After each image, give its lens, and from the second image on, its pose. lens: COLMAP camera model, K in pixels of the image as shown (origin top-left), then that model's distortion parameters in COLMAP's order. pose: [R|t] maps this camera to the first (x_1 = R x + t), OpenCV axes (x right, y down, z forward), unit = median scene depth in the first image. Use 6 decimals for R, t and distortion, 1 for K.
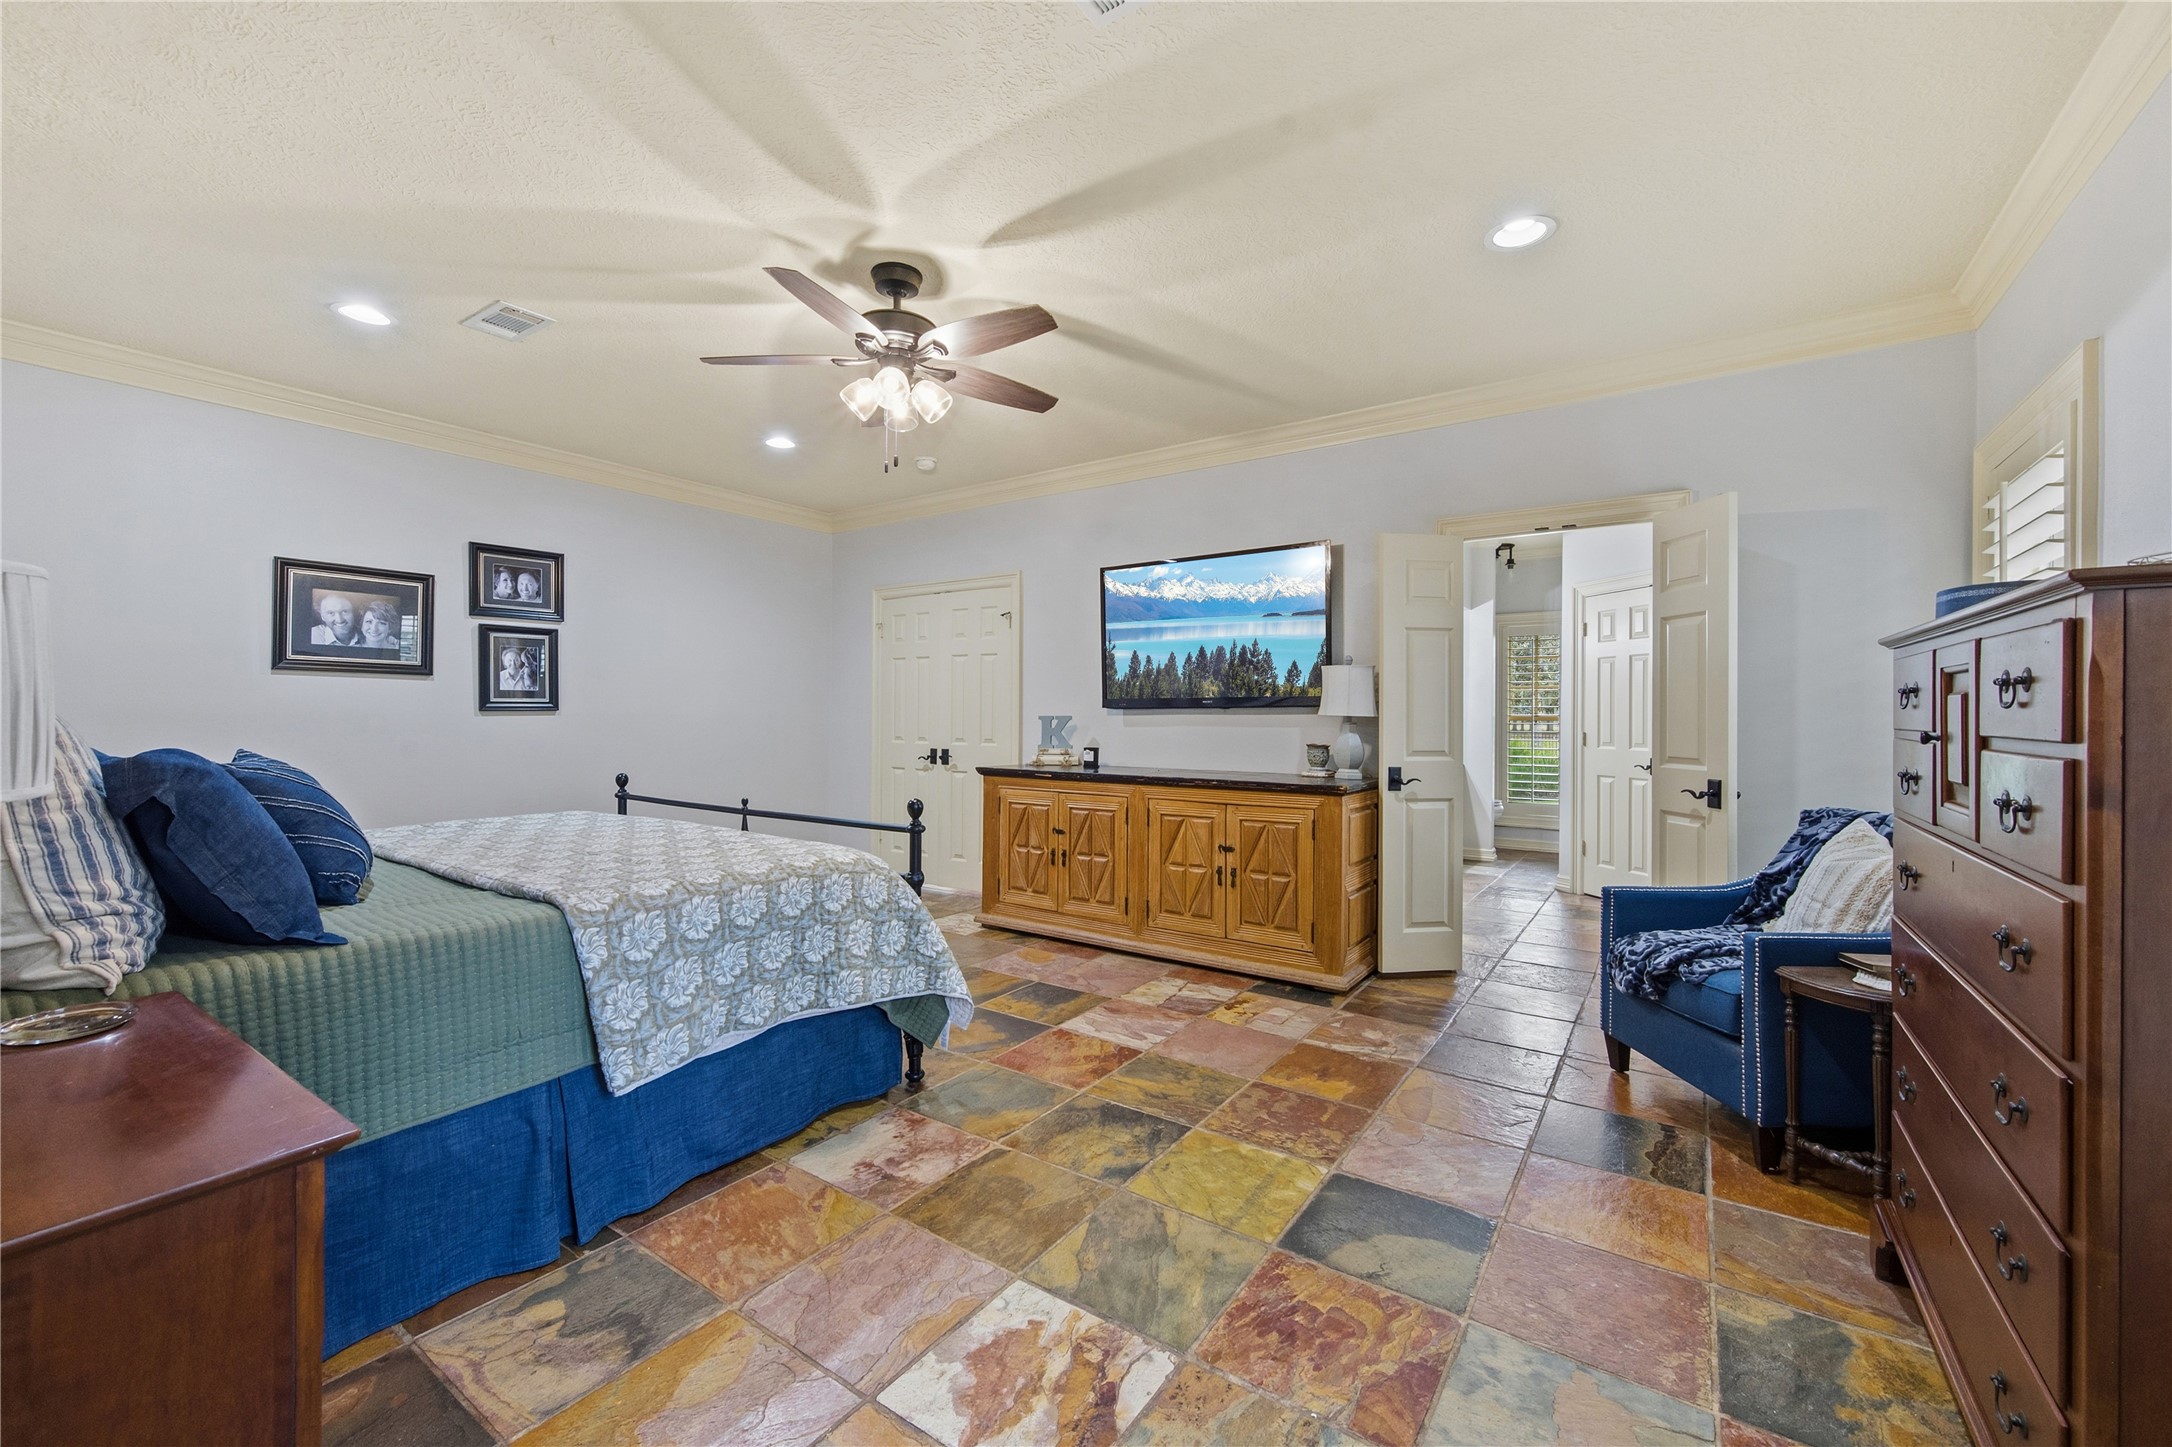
lens RADIAL K [[872.4, 0, 1099.8], [0, 872.4, 715.4], [0, 0, 1]] dist [-0.003605, 0.000233]
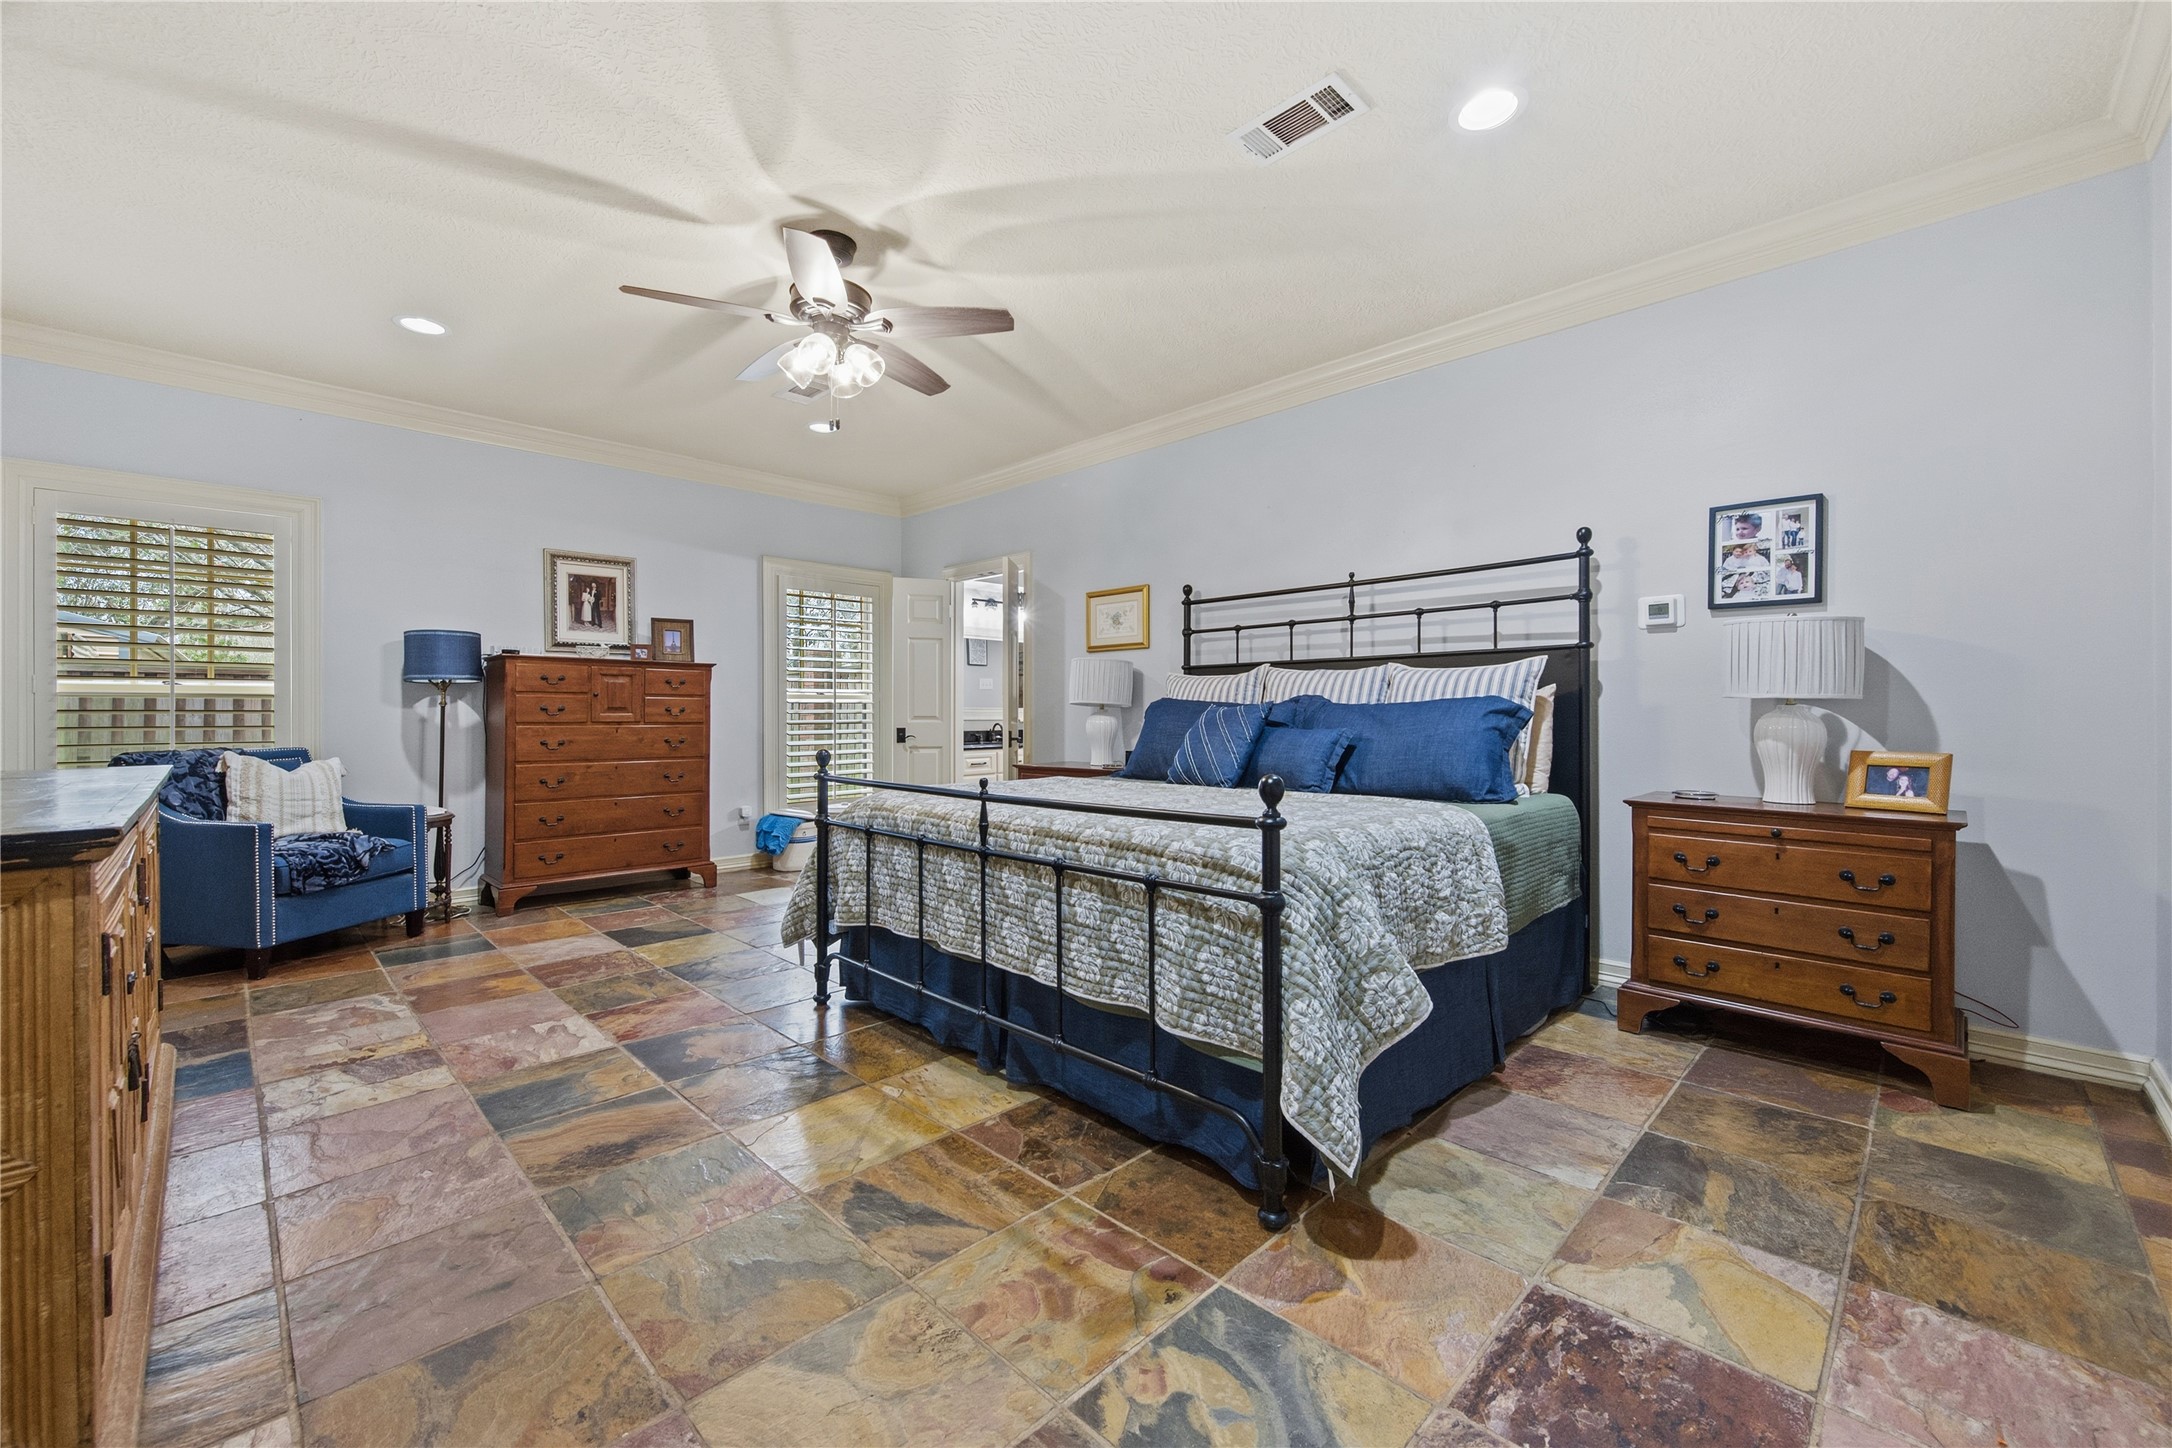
lens RADIAL K [[872.4, 0, 1089.1], [0, 872.4, 722.7], [0, 0, 1]] dist [-0.003605, 0.000233]
pose [[-0.983418, -0.007989, 0.181176, -0.628988], [-0.006749, 0.999949, 0.007457, 0.040569], [-0.181226, 0.006110, -0.983422, 1.705993]]
